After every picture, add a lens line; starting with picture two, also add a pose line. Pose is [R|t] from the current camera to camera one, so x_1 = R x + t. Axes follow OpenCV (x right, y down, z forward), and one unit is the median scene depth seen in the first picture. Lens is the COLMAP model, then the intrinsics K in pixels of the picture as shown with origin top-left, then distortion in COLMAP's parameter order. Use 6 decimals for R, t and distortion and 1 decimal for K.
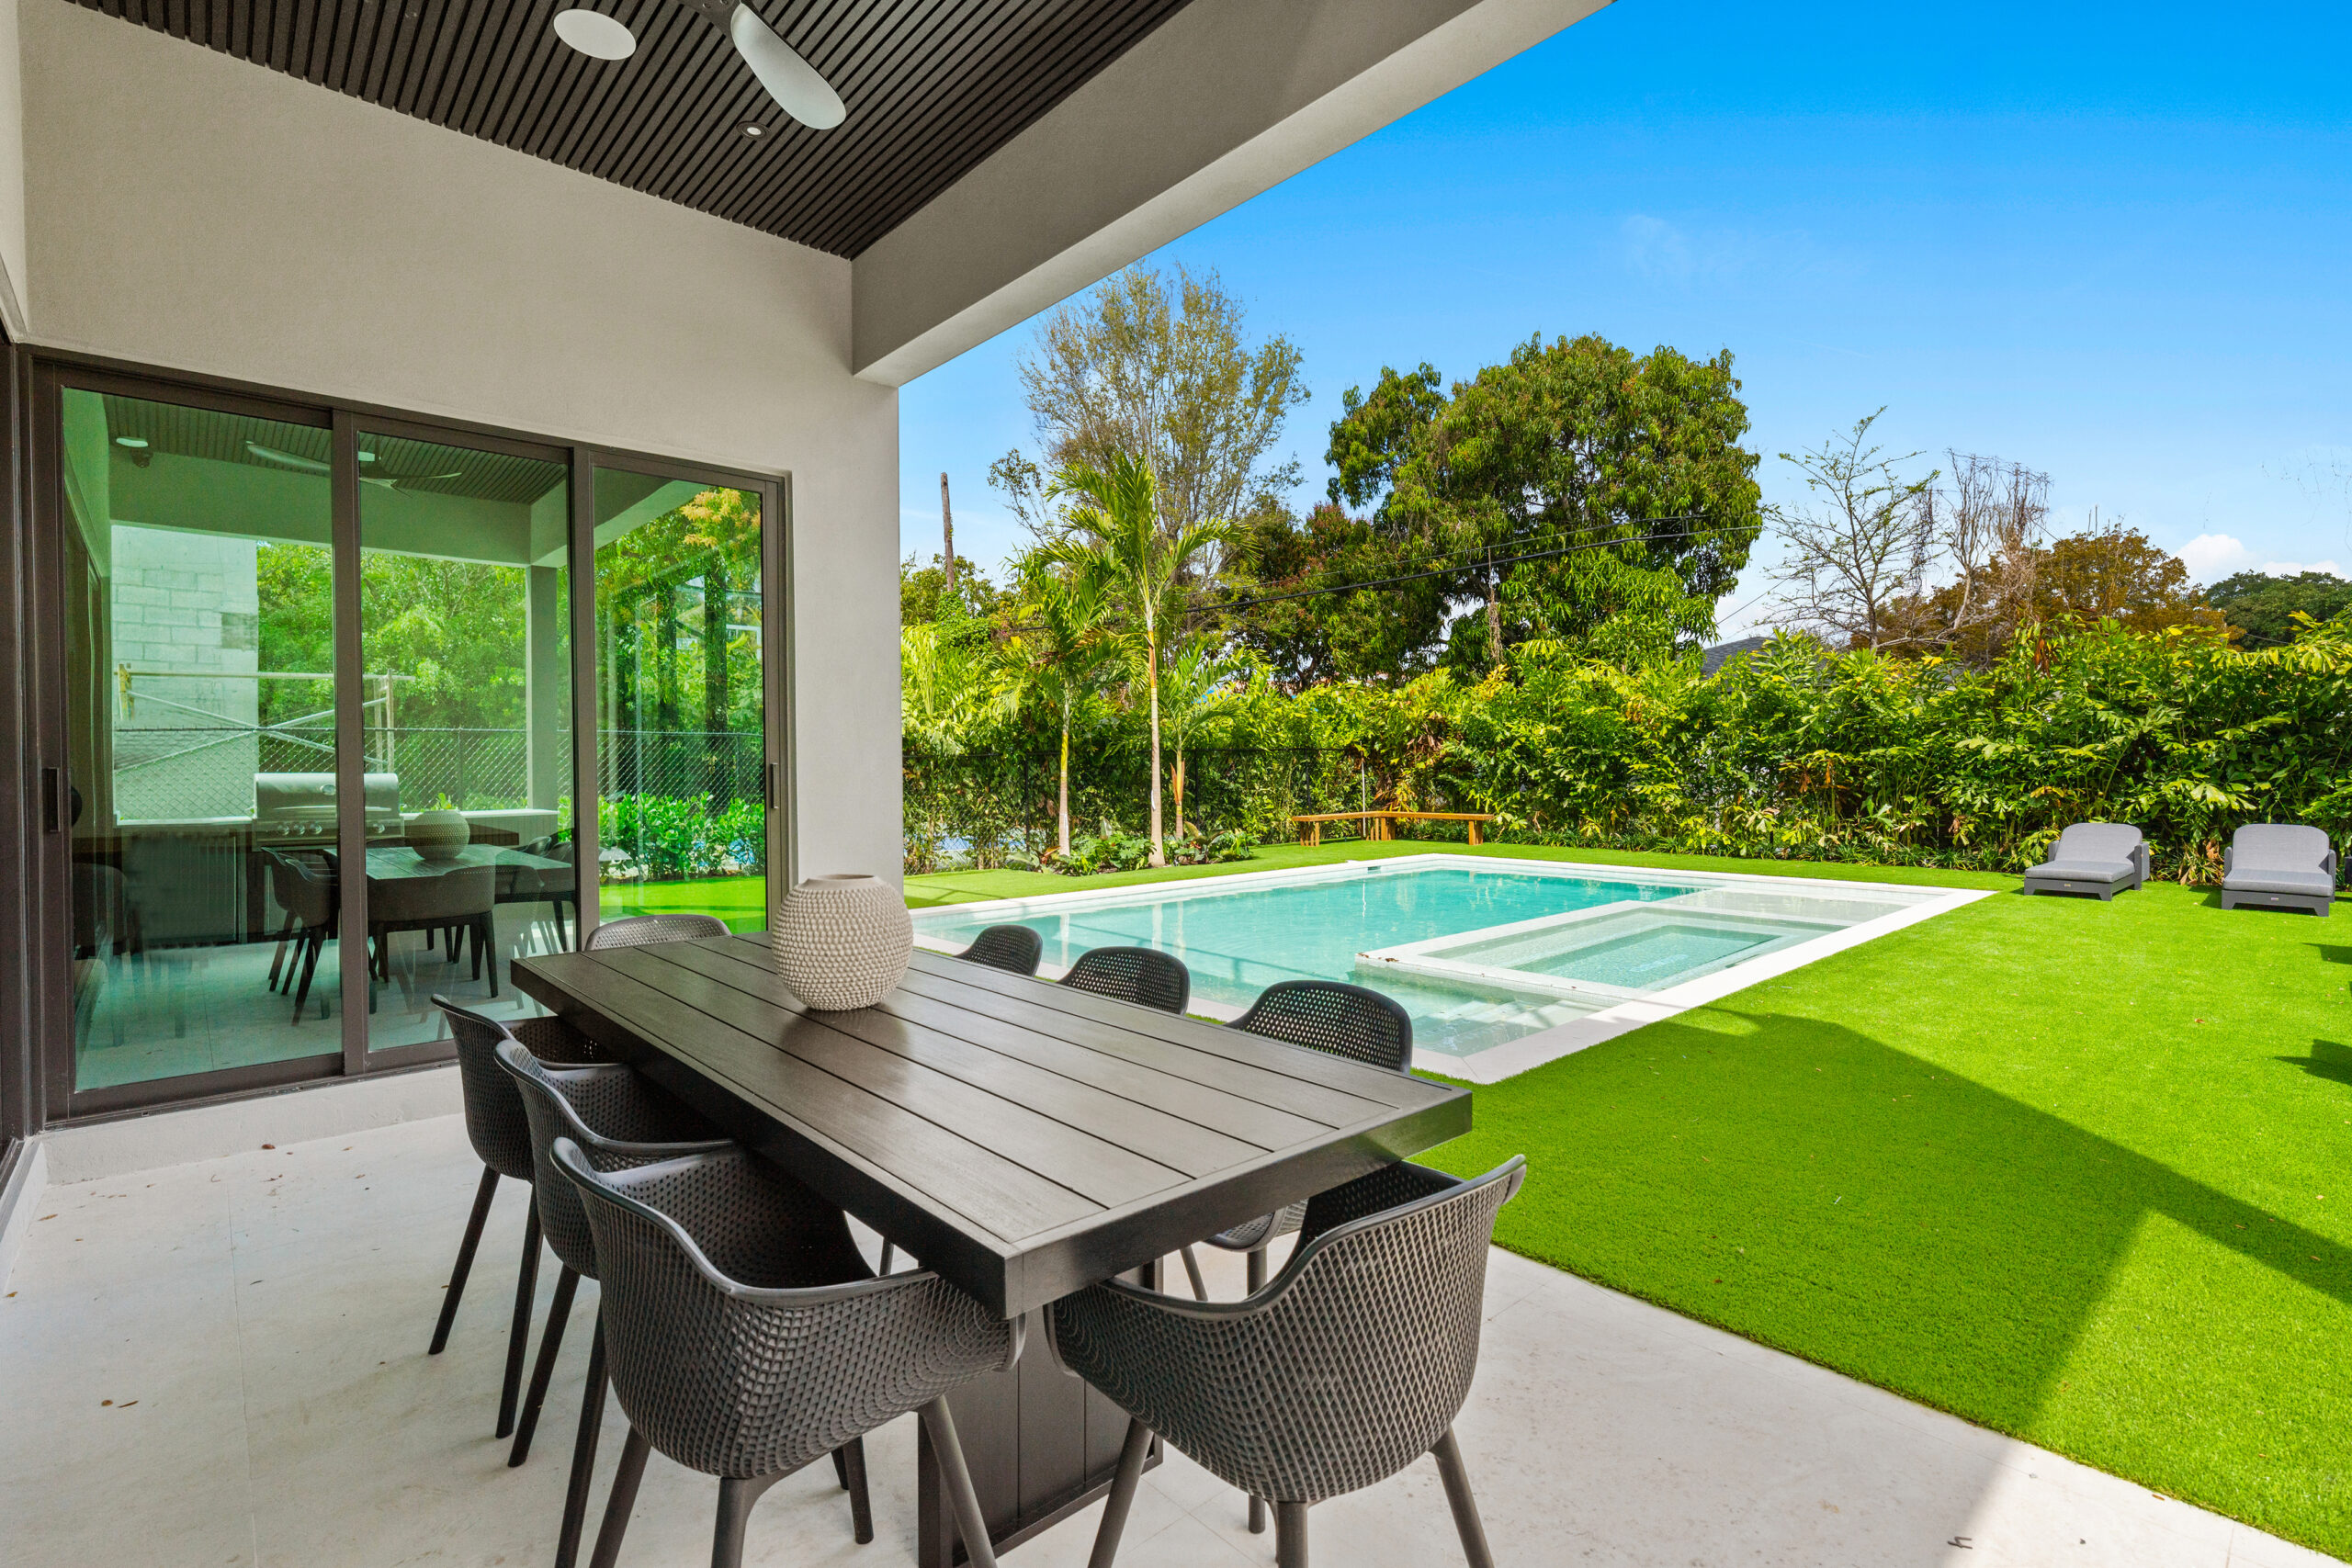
lens RADIAL K [[1082.8, 0, 1162.2], [0, 1082.8, 778.1], [0, 0, 1]] dist [-0.003640, -0.001077]
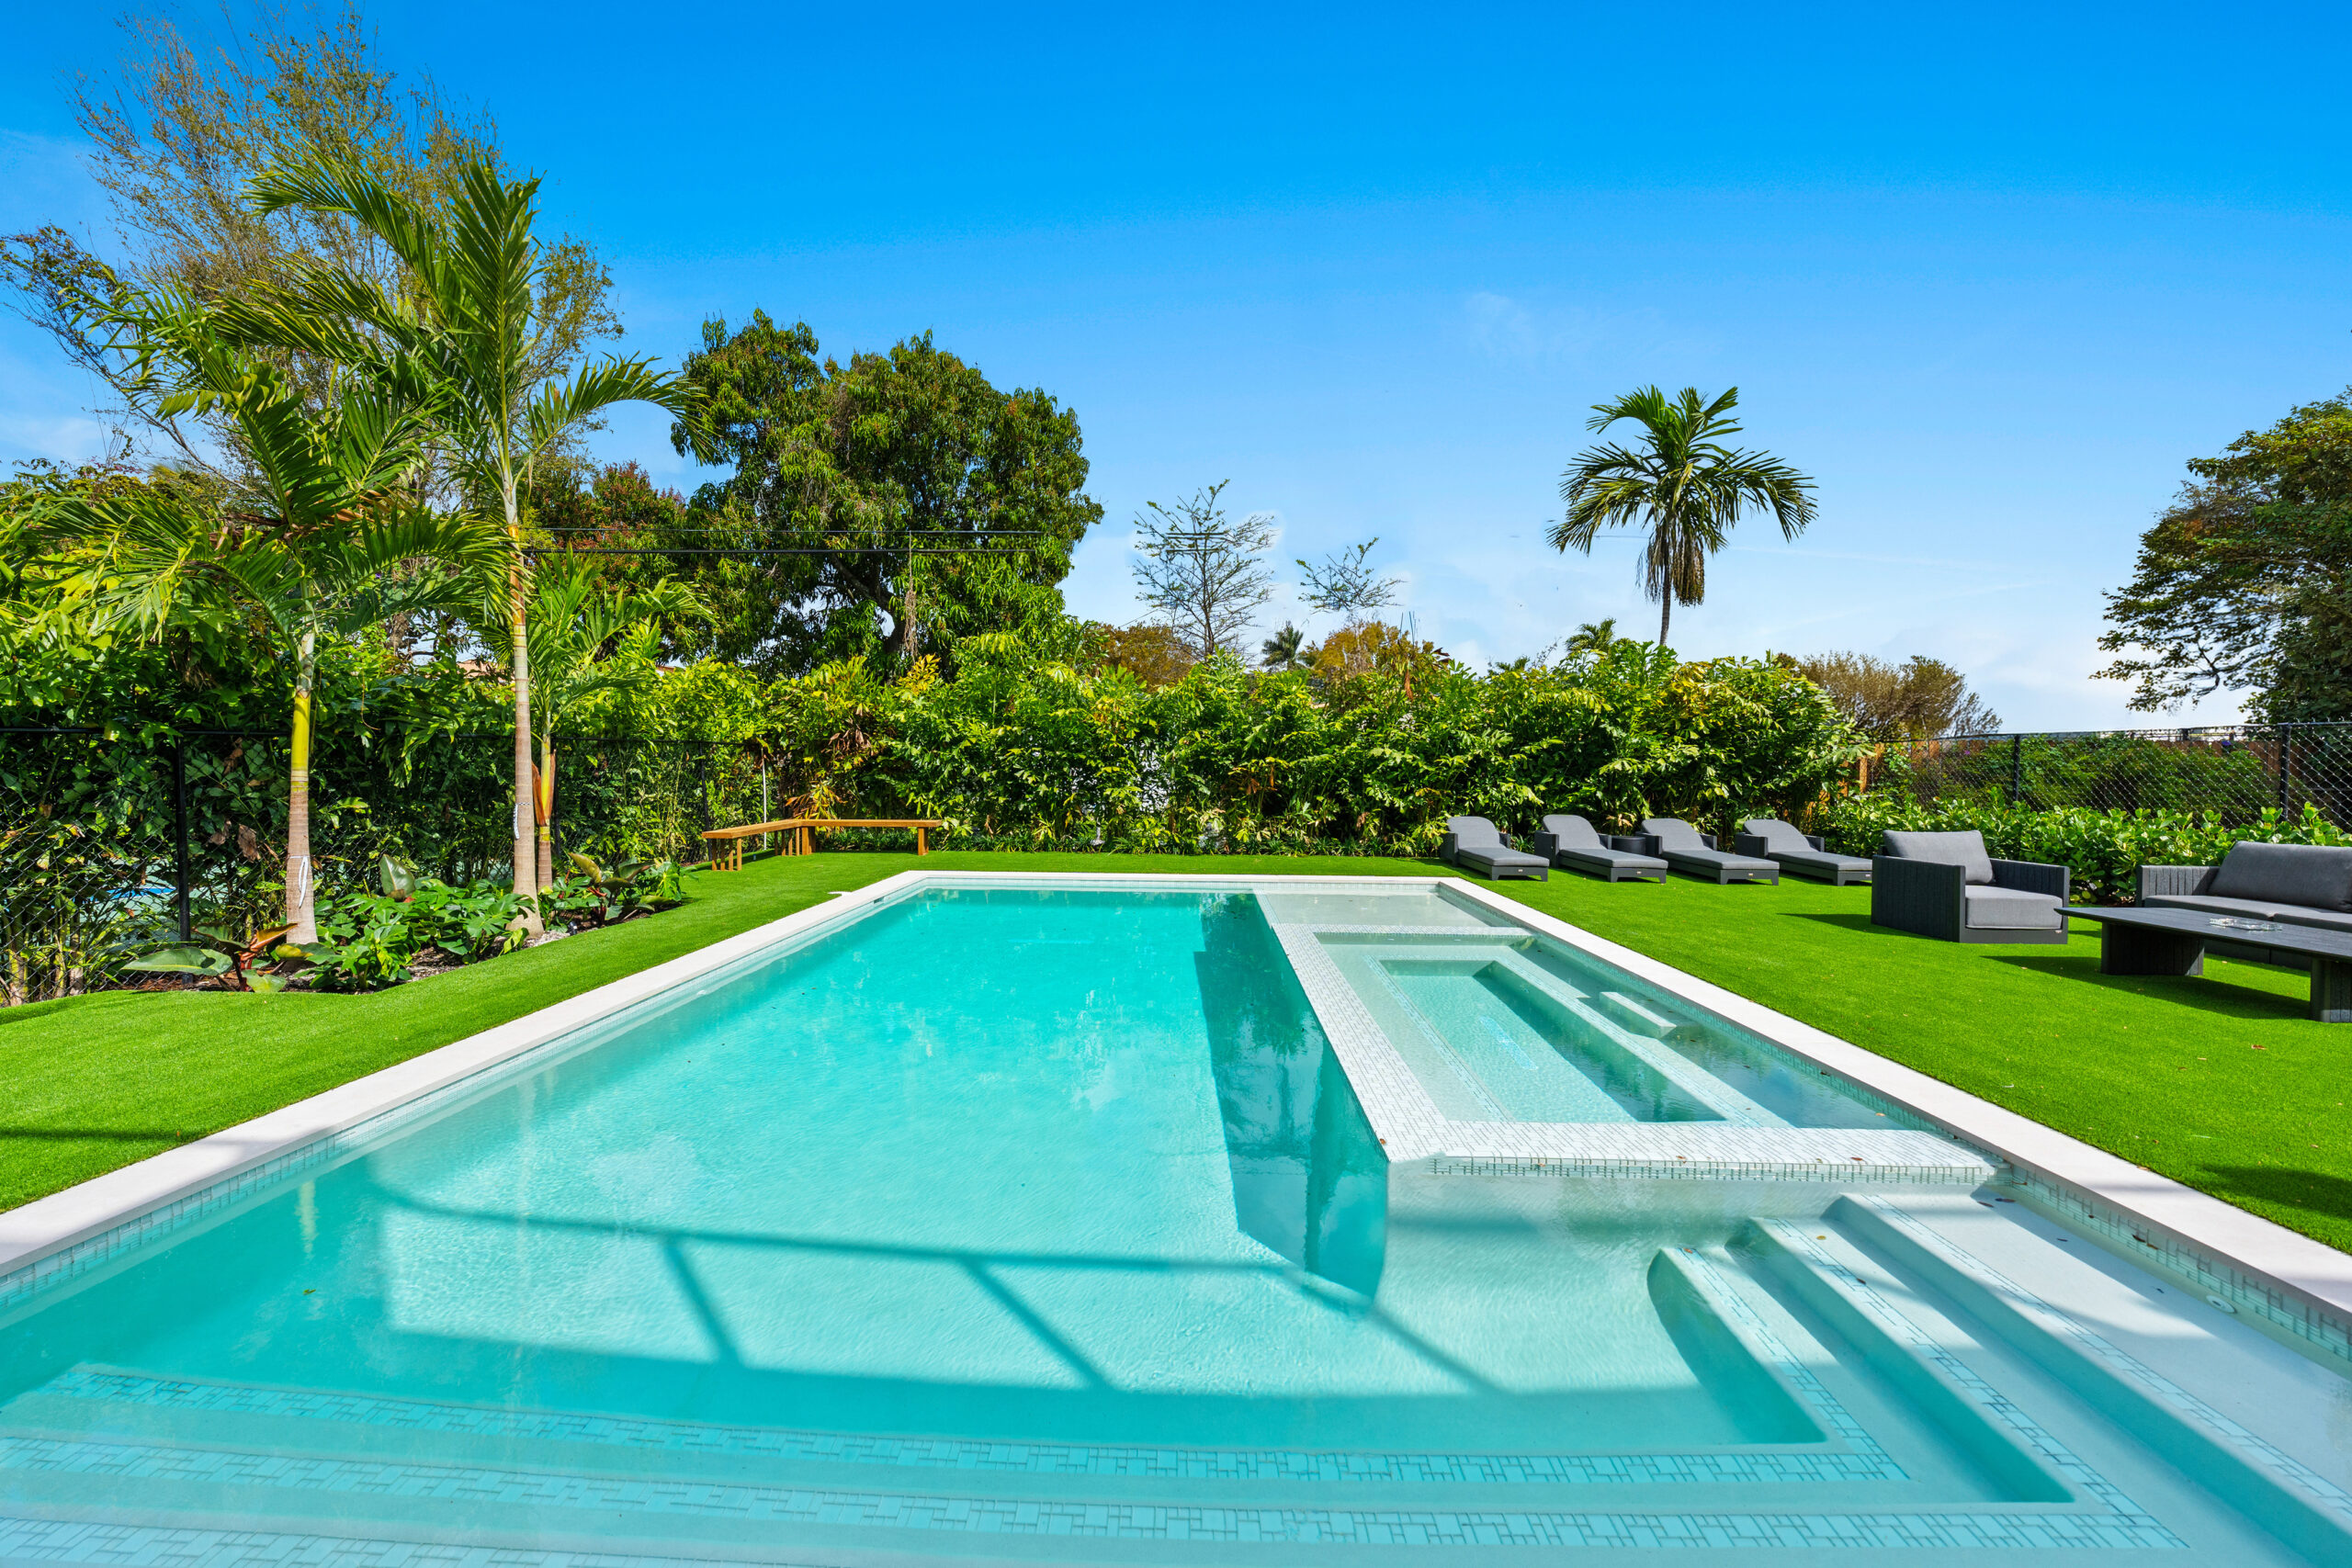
lens RADIAL K [[853.0, 0, 1176.0], [0, 853.0, 784.0], [0, 0, 1]] dist [-0.001023, 0.000229]
pose [[0.695791, -0.004174, 0.718232, -0.084358], [-0.002824, 0.999959, 0.008547, -0.003939], [-0.718239, -0.007975, 0.695751, 0.407043]]
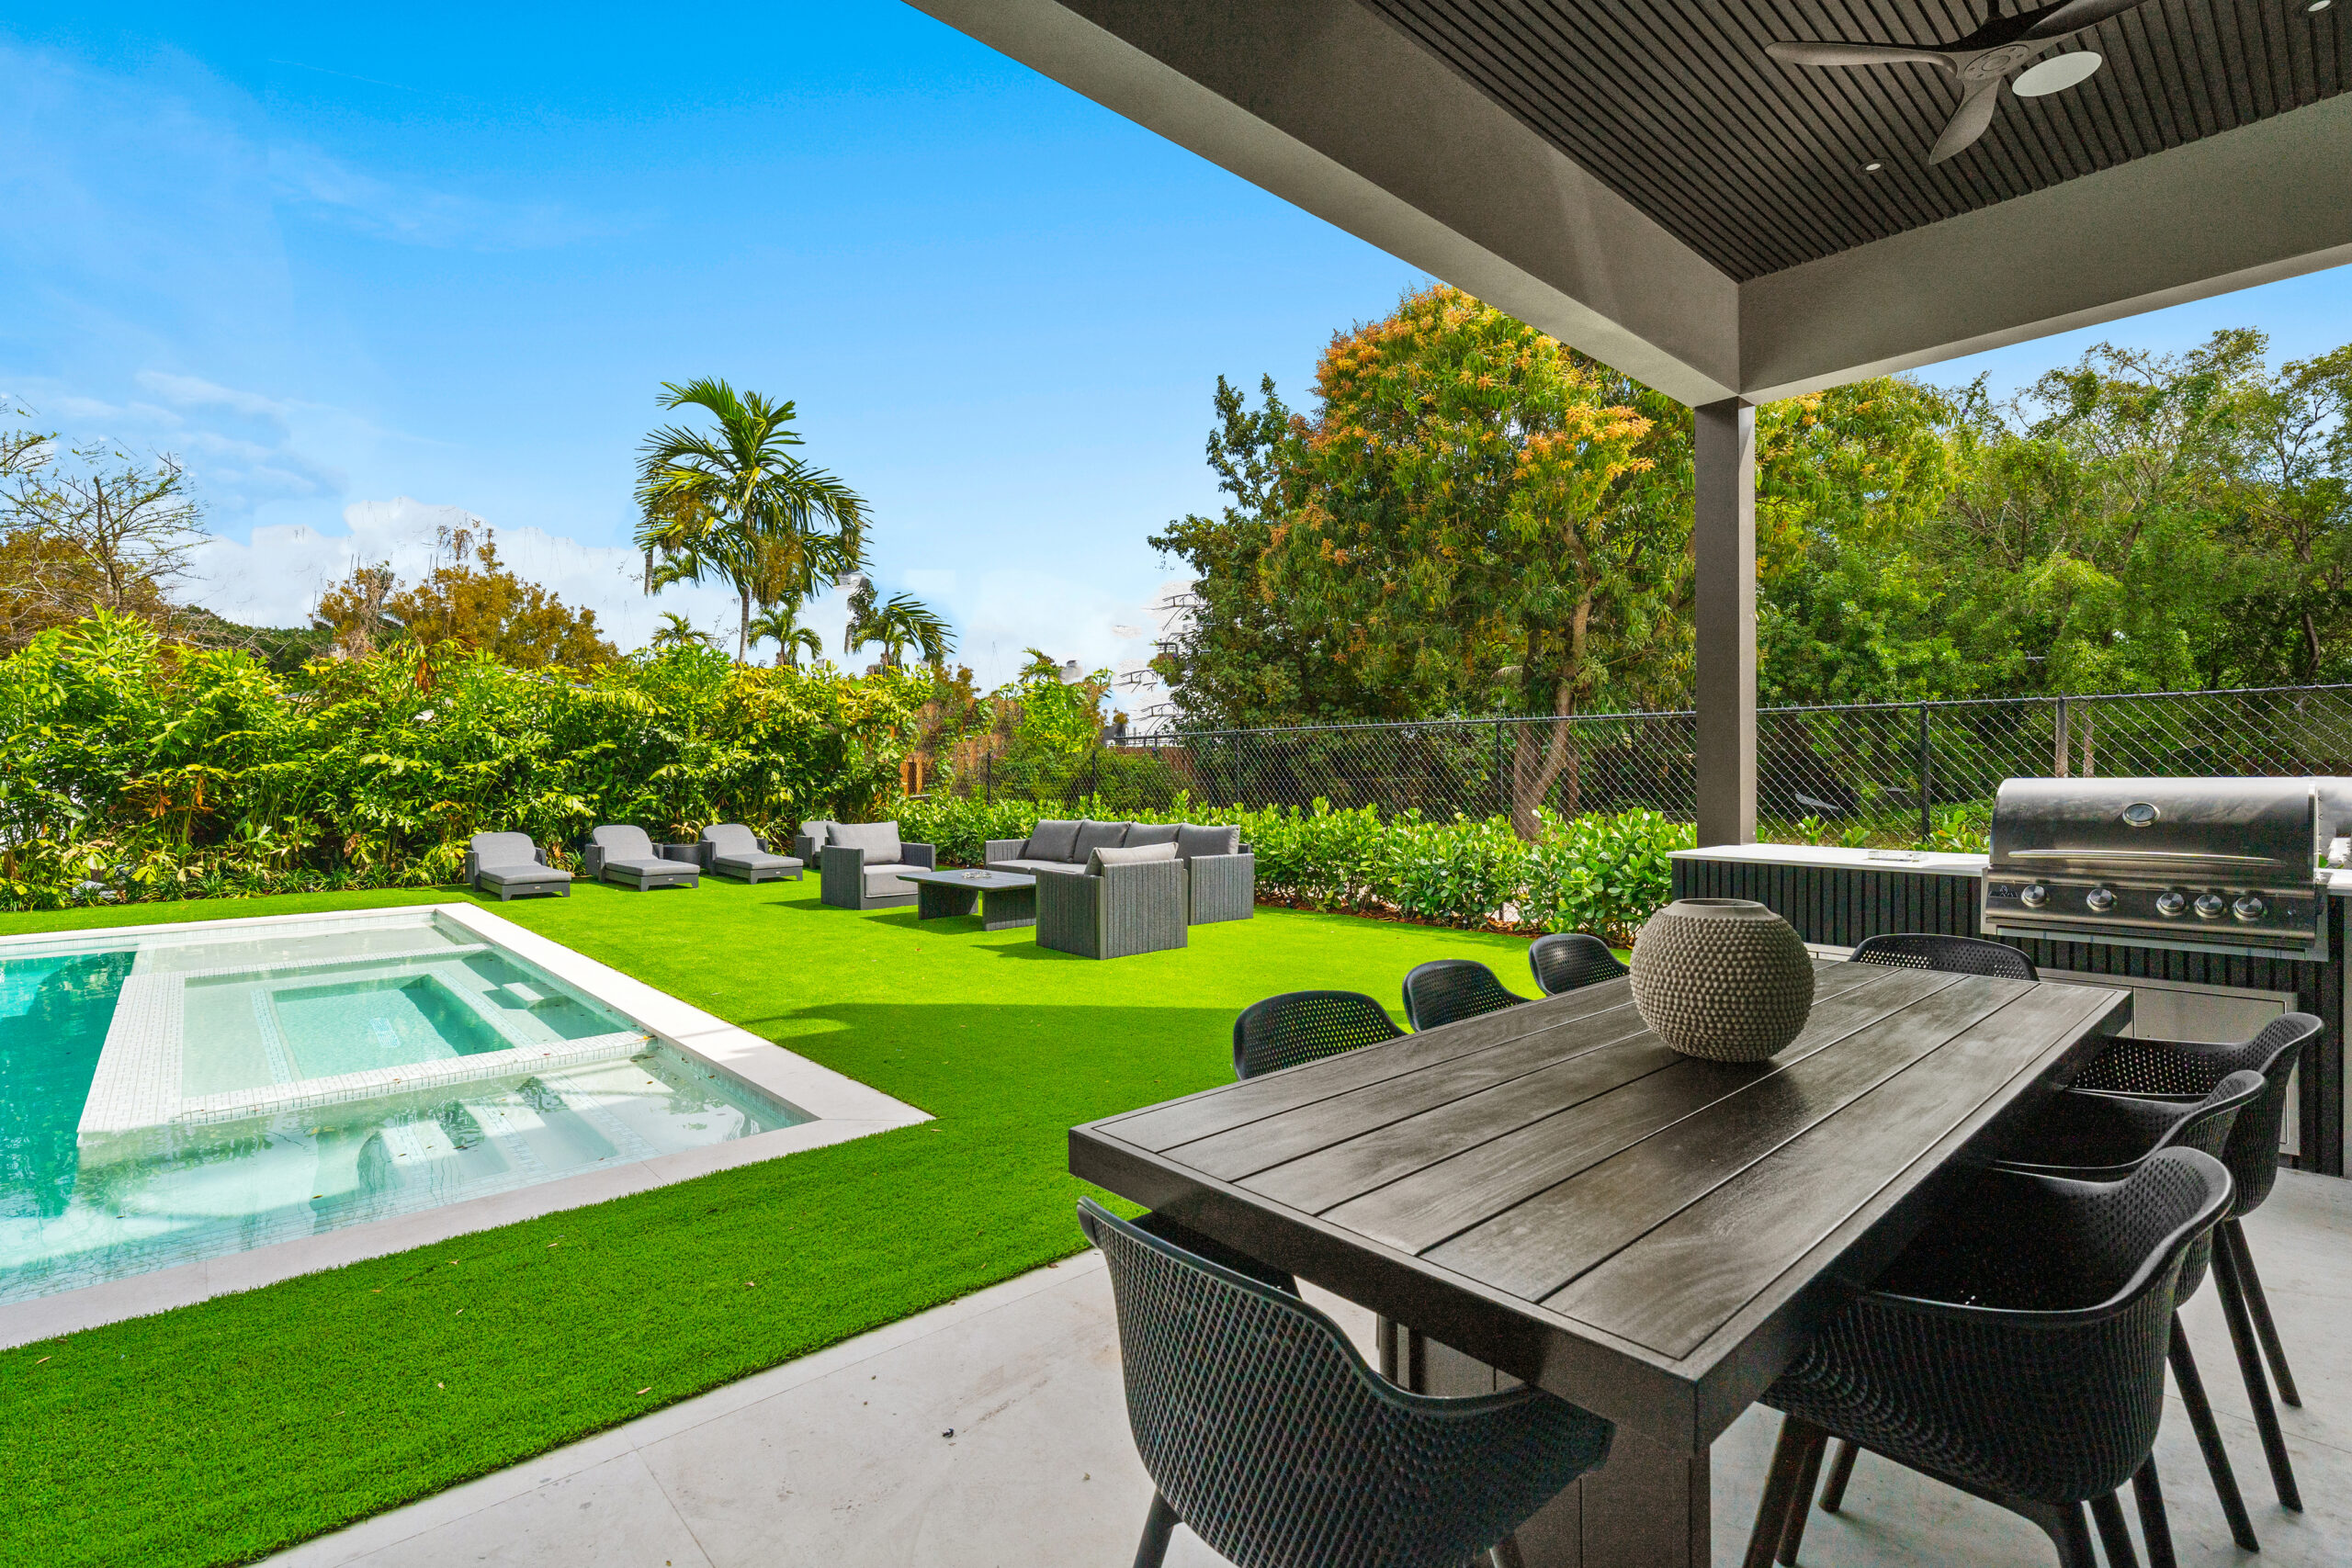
lens RADIAL K [[1082.8, 0, 1162.2], [0, 1082.8, 778.1], [0, 0, 1]] dist [-0.003640, -0.001077]
pose [[0.003328, -0.000812, 0.999994, -0.187631], [0.017466, 0.999847, 0.000753, -0.002758], [-0.999842, 0.017463, 0.003342, 0.234650]]
